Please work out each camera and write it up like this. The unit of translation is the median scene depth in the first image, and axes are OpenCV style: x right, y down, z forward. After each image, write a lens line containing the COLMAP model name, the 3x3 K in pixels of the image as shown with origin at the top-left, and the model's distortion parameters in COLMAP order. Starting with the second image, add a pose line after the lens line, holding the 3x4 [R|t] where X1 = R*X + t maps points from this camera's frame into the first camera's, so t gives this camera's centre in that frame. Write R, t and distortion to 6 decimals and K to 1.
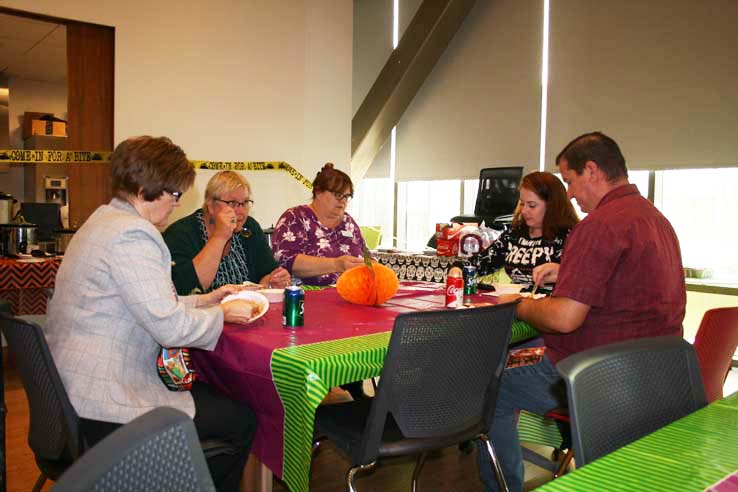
lens RADIAL K [[627.2, 0, 346.7], [0, 627.2, 253.6], [0, 0, 1]] dist [-0.127464, 0.110308]
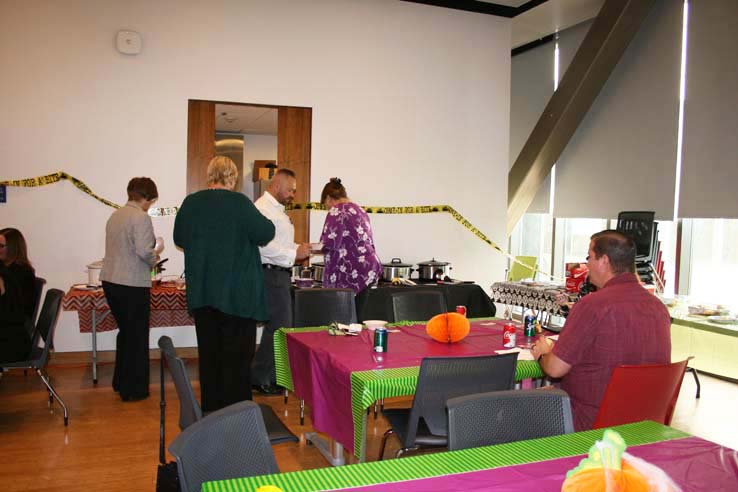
lens RADIAL K [[609.7, 0, 369.0], [0, 609.7, 246.0], [0, 0, 1]] dist [-0.125507, 0.103171]
pose [[0.948593, 0.019186, -0.315916, 0.141282], [-0.024551, 0.999614, -0.013010, -0.054064], [0.315545, 0.020097, 0.948698, -0.175736]]
